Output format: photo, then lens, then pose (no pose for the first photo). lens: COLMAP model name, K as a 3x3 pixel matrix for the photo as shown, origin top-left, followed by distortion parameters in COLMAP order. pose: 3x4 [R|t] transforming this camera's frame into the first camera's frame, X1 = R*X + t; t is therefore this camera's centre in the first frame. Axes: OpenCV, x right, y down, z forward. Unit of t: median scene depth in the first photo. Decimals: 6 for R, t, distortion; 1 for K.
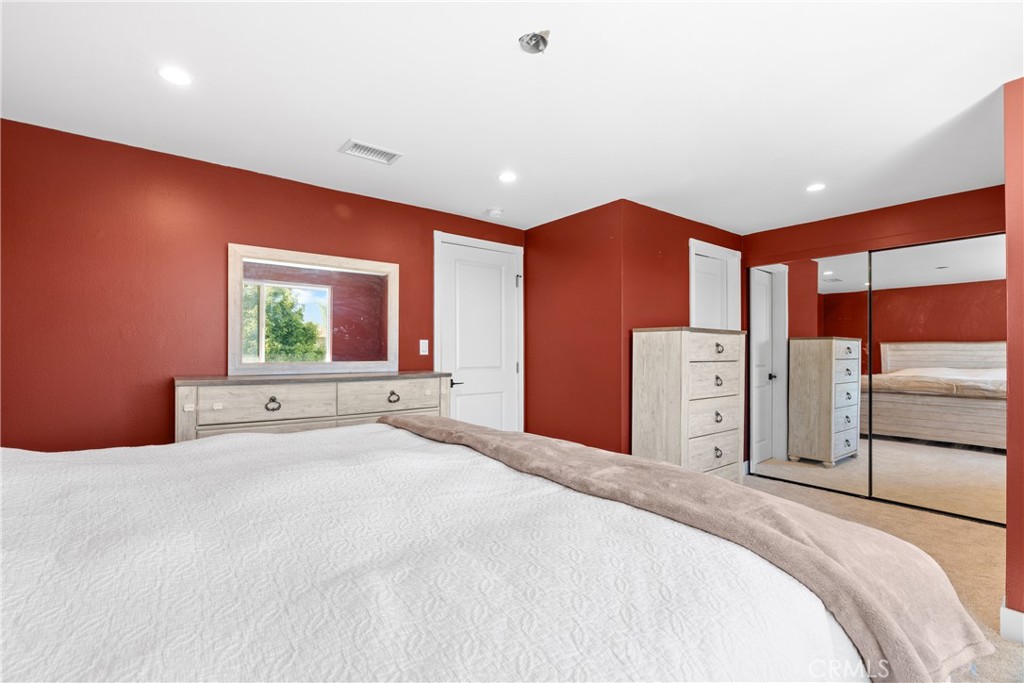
lens RADIAL K [[452.5, 0, 515.7], [0, 452.5, 347.5], [0, 0, 1]] dist [-0.015496, 0.000502]
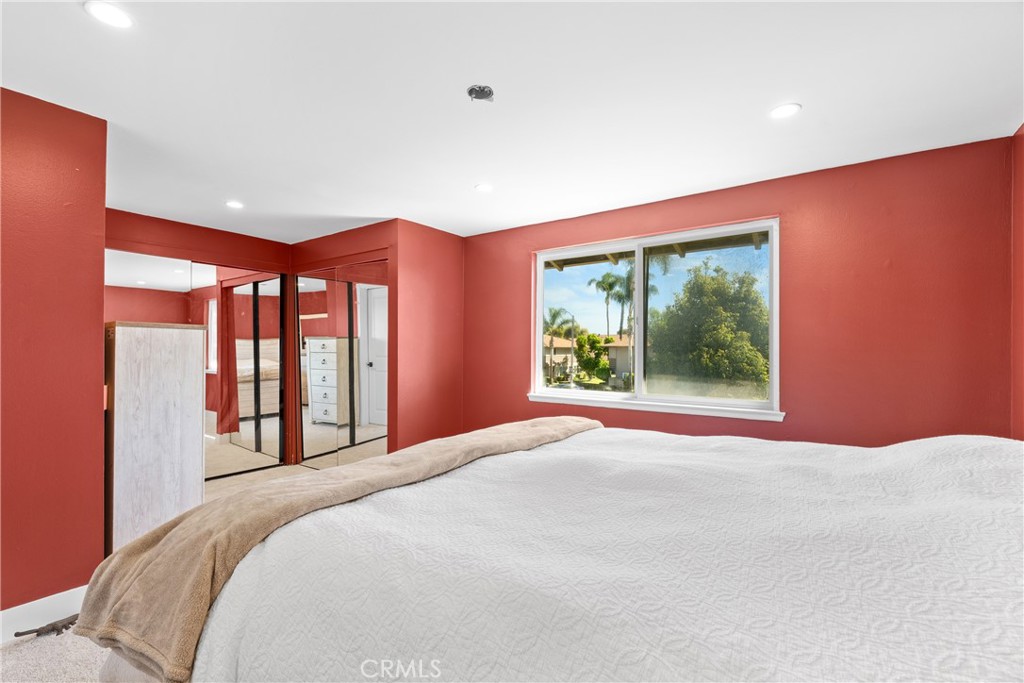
lens RADIAL K [[452.5, 0, 513.7], [0, 452.5, 346.9], [0, 0, 1]] dist [-0.015496, 0.000502]
pose [[-0.262048, 0.009093, 0.965012, -0.571262], [-0.004372, 0.999934, -0.010609, 0.001621], [-0.965045, -0.006999, -0.261991, 0.625640]]
